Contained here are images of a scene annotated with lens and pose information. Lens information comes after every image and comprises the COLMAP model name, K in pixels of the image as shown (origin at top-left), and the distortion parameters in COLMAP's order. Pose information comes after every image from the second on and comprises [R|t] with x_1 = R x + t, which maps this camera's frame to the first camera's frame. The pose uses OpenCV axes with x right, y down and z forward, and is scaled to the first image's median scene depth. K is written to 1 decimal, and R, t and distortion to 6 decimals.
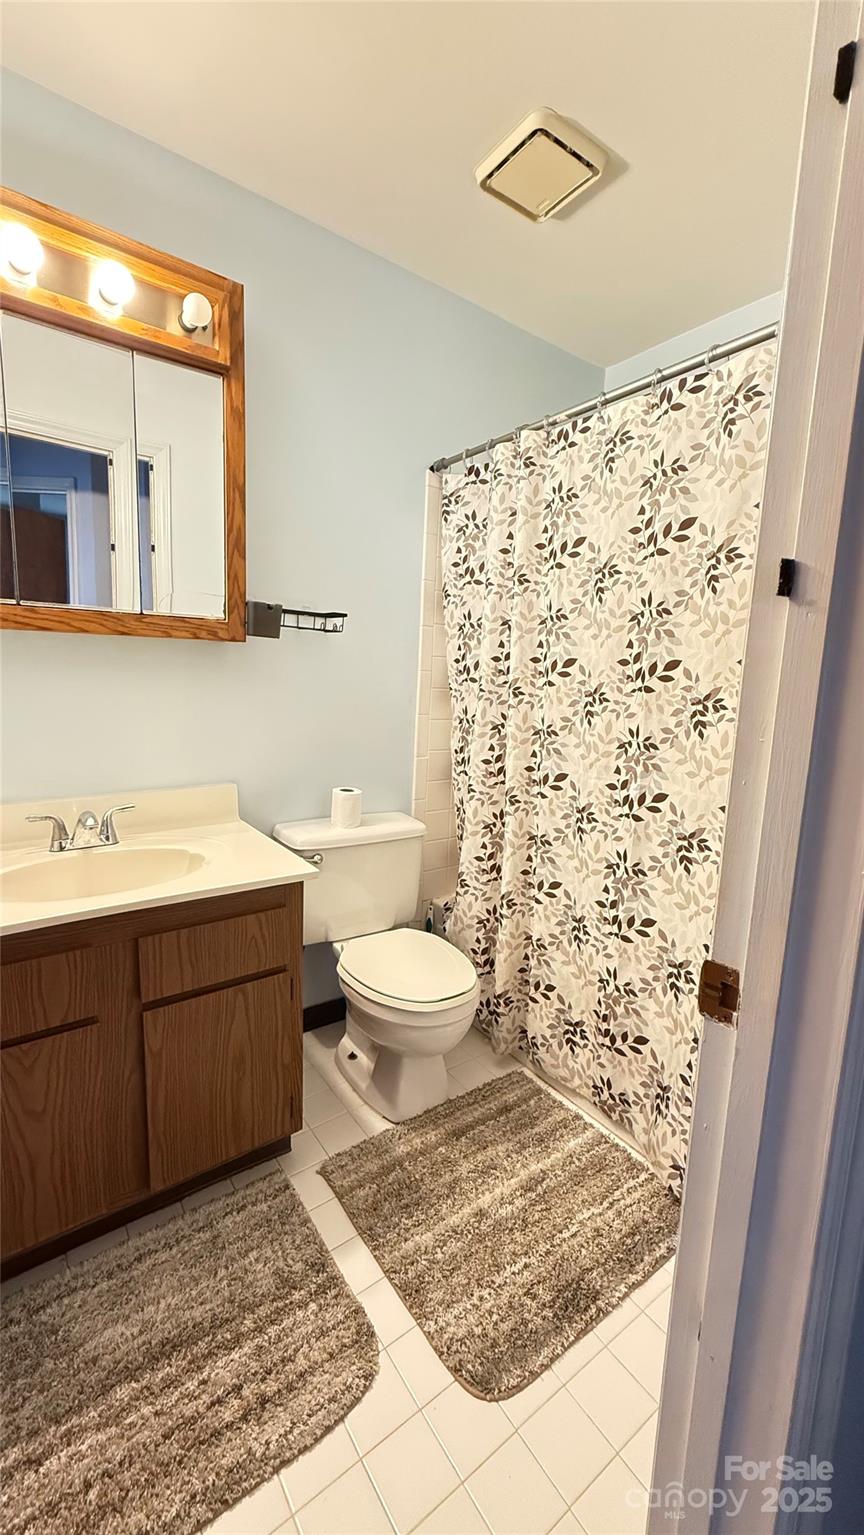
lens RADIAL K [[610.0, 0, 430.8], [0, 610.0, 766.6], [0, 0, 1]] dist [-0.001950, 0.000387]
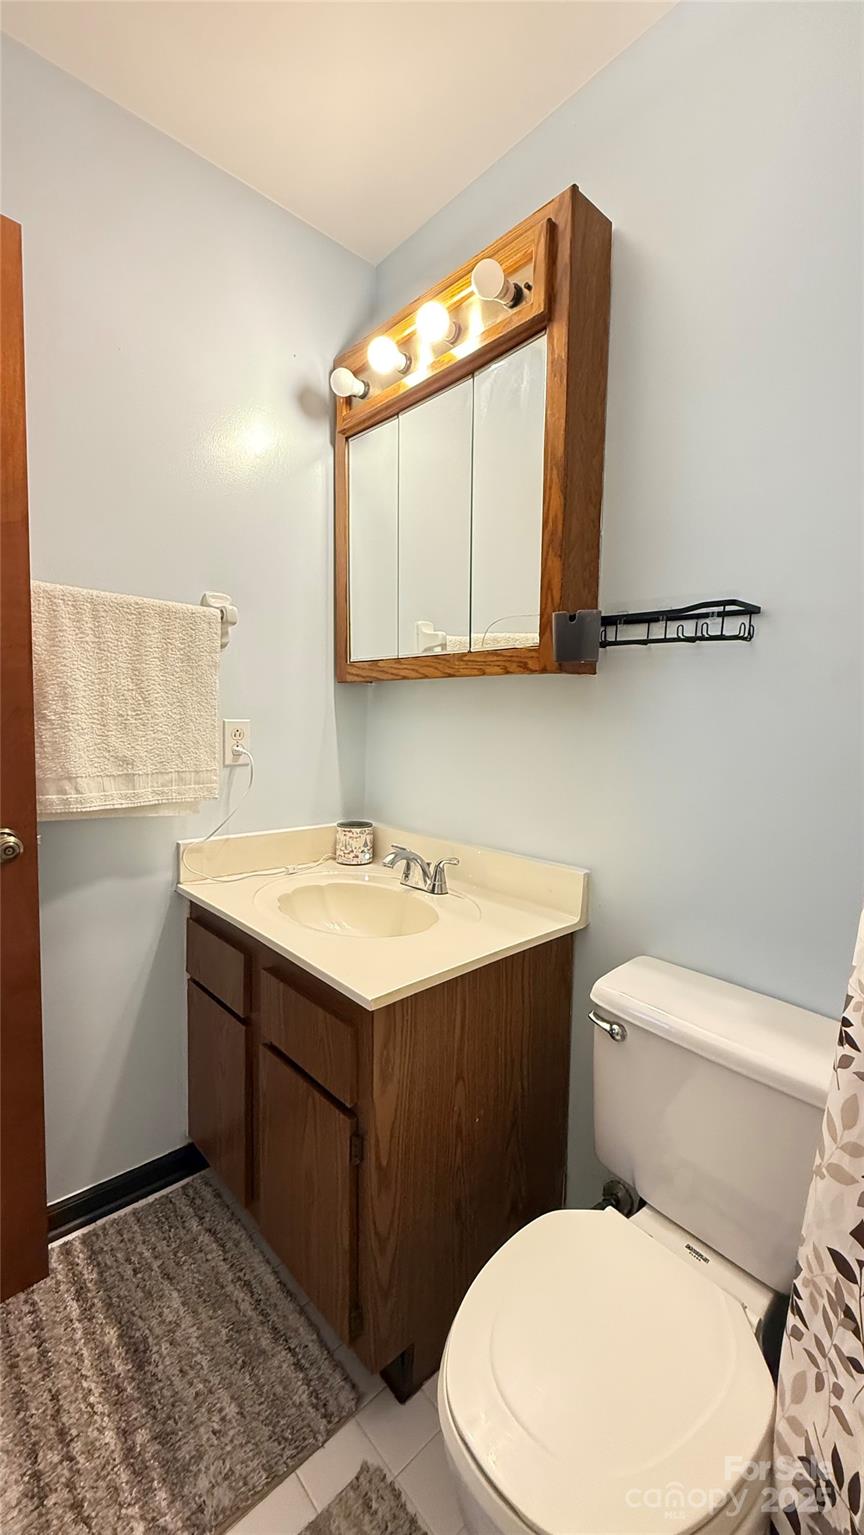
lens RADIAL K [[610.0, 0, 429.6], [0, 610.0, 767.5], [0, 0, 1]] dist [-0.001950, 0.000387]
pose [[0.106187, 0.047803, -0.993196, 0.423049], [-0.177985, 0.983626, 0.028313, -0.095649], [0.978287, 0.173768, 0.112956, 0.856805]]
